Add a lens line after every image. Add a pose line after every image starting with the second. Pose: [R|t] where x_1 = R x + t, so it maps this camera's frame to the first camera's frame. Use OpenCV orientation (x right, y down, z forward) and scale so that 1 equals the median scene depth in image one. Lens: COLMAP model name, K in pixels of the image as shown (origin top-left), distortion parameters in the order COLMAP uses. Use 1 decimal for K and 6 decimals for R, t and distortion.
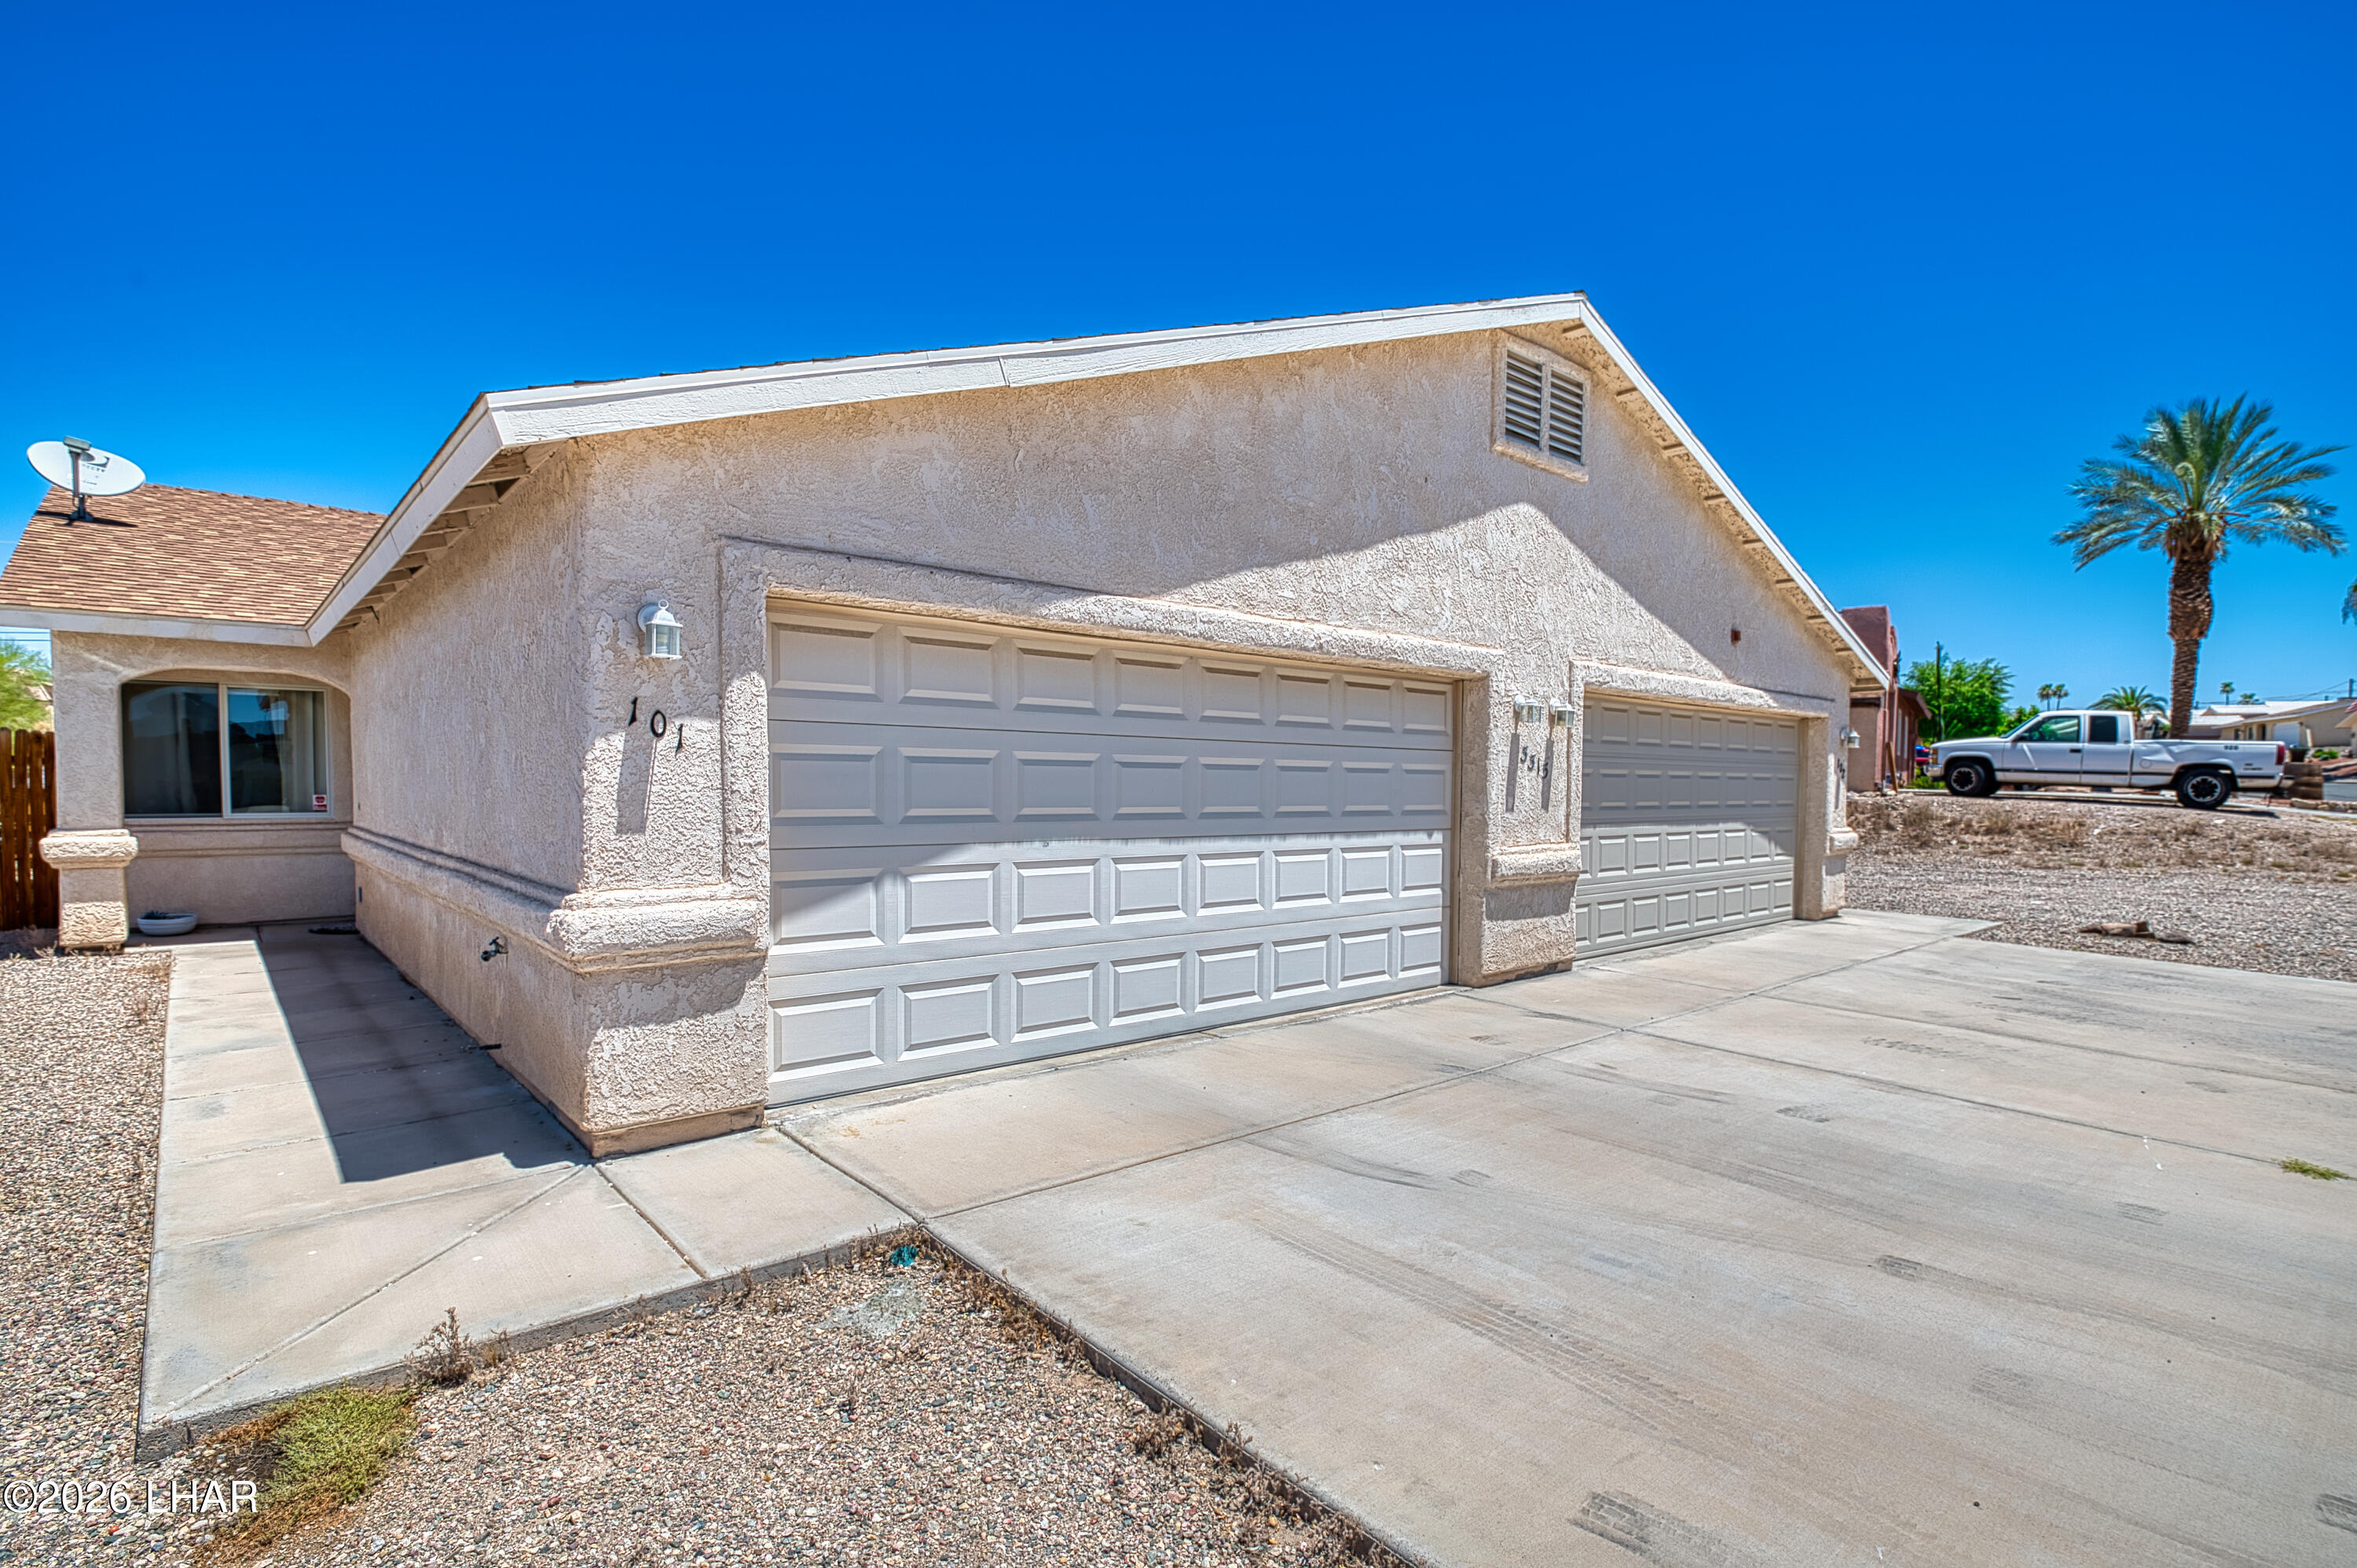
lens RADIAL K [[1100.8, 0, 1182.2], [0, 1100.8, 829.0], [0, 0, 1]] dist [0.001967, -0.017919]
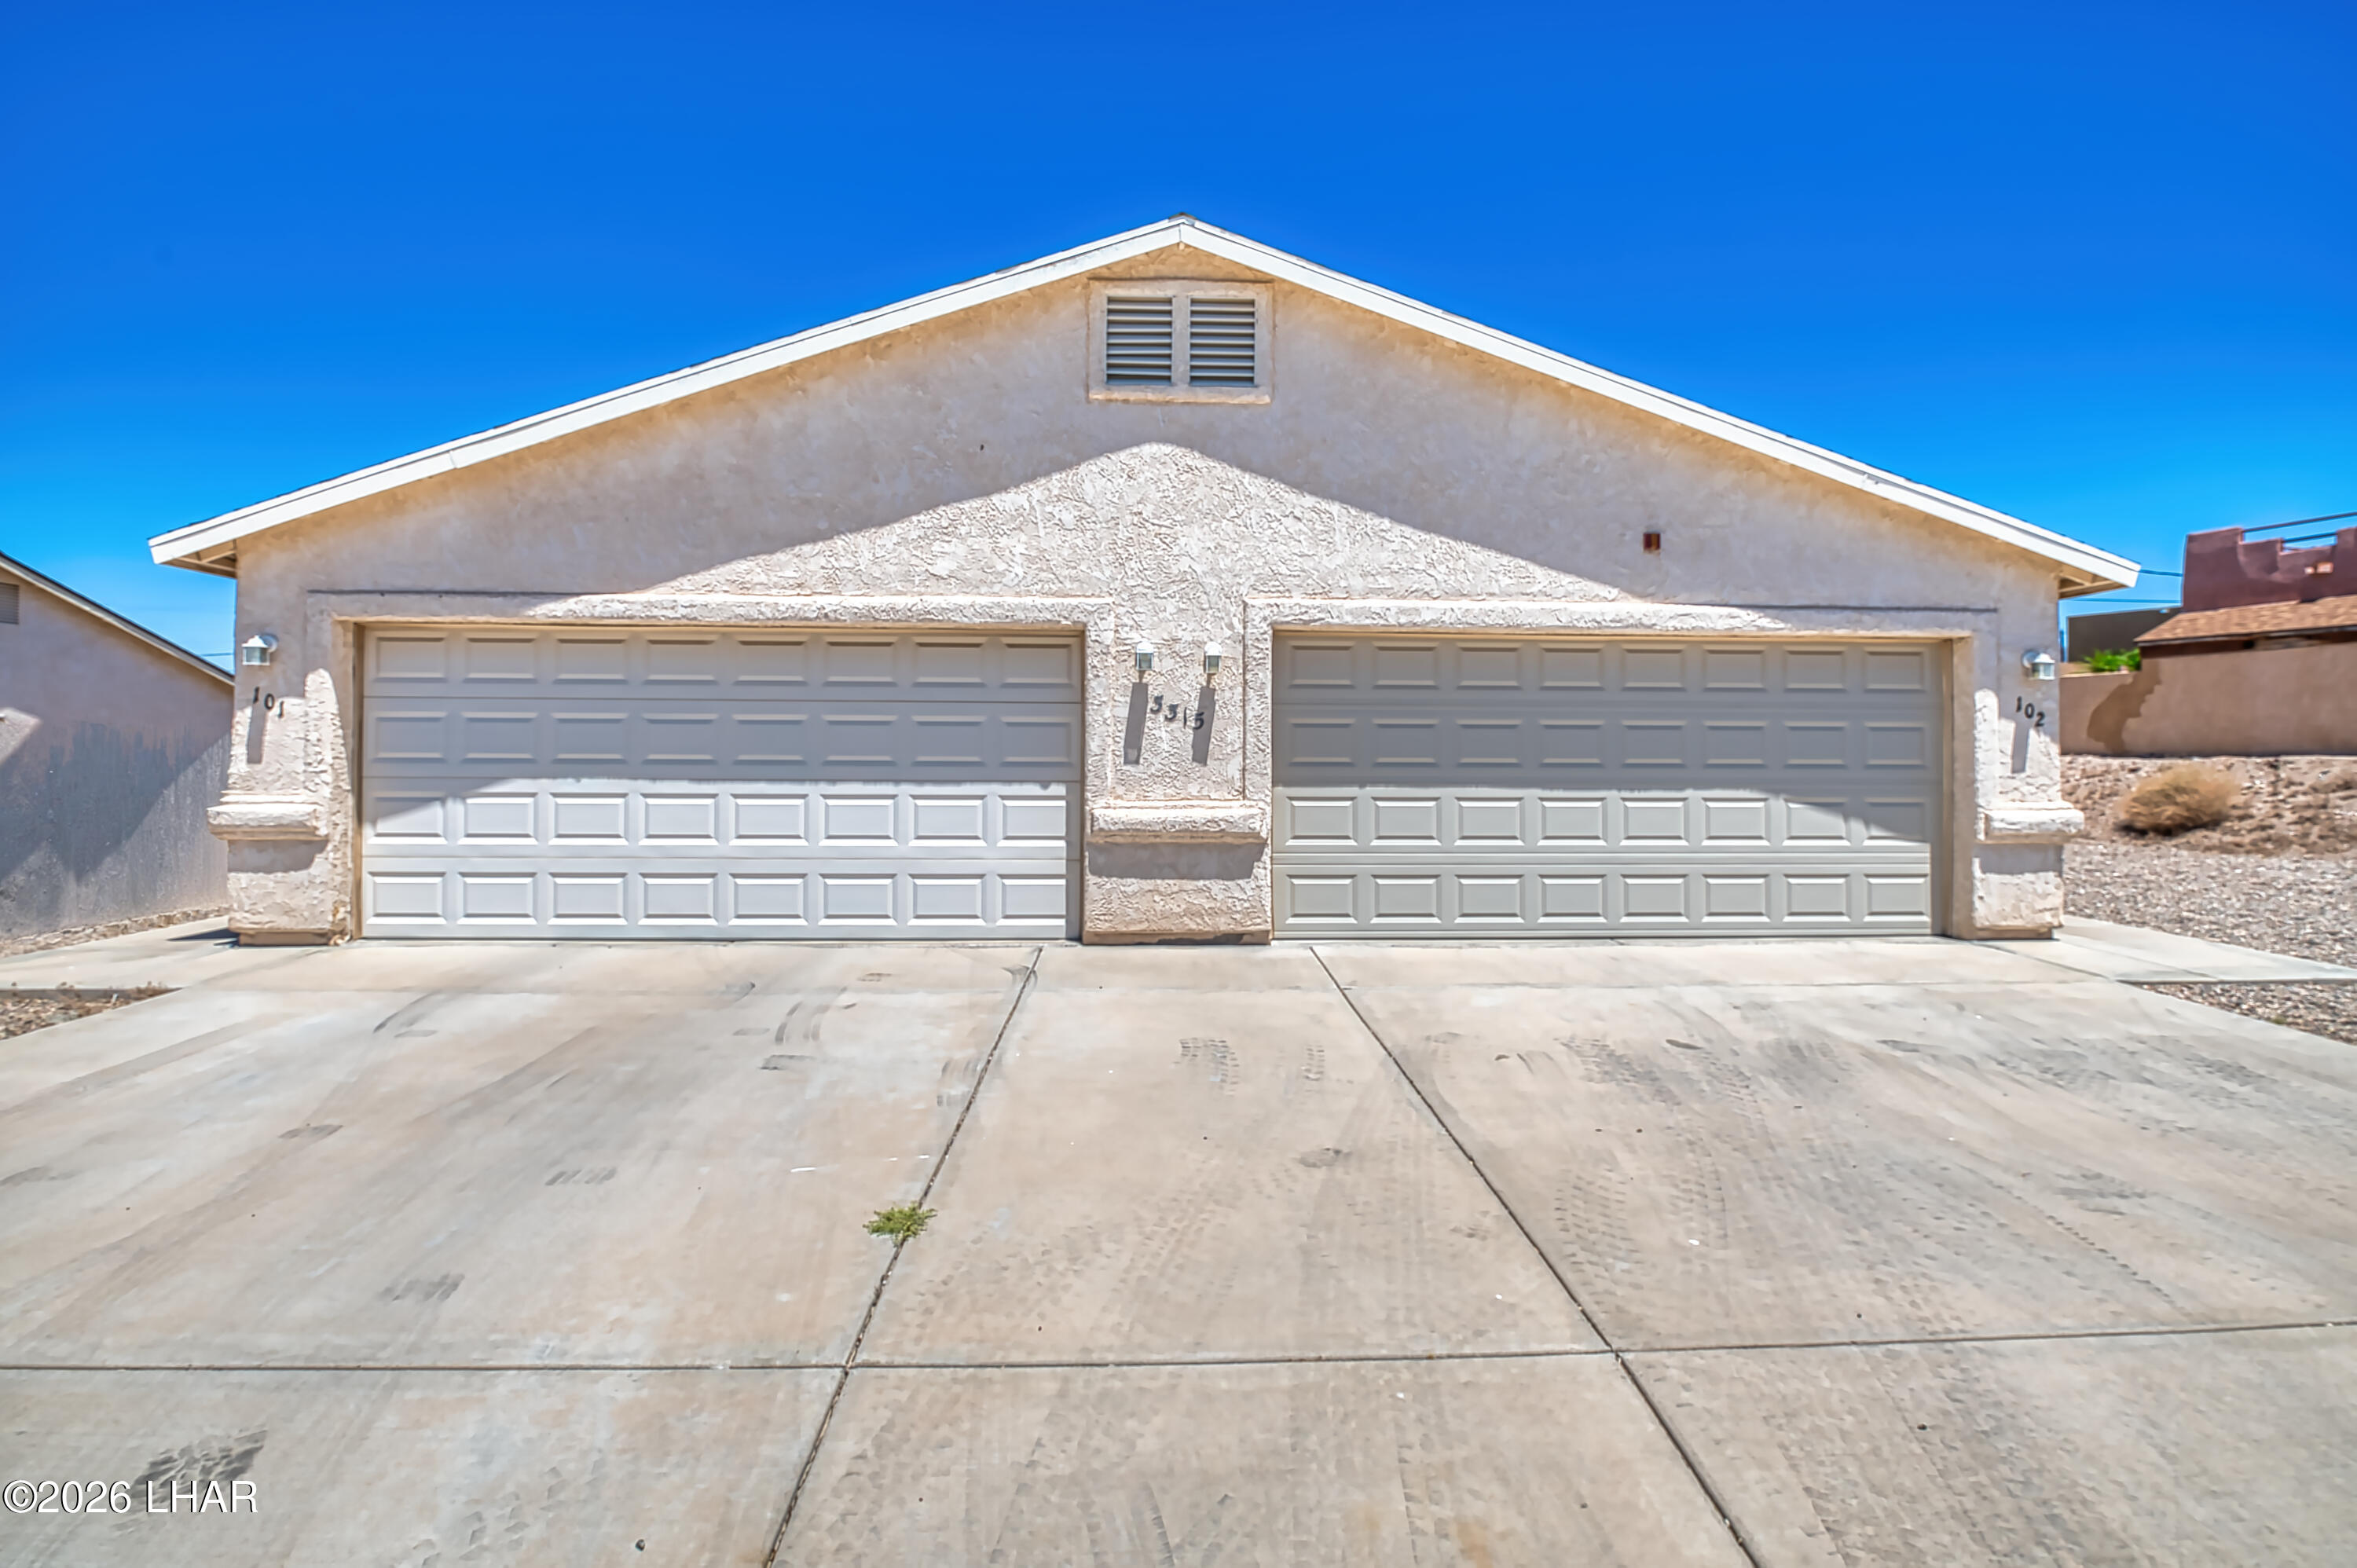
lens RADIAL K [[1108.2, 0, 1211.6], [0, 1108.2, 739.0], [0, 0, 1]] dist [-0.004575, -0.006682]
pose [[0.791008, -0.009866, -0.611726, 0.993226], [-0.023696, 0.998626, -0.046748, 0.005964], [0.611347, 0.051474, 0.789687, 0.295971]]
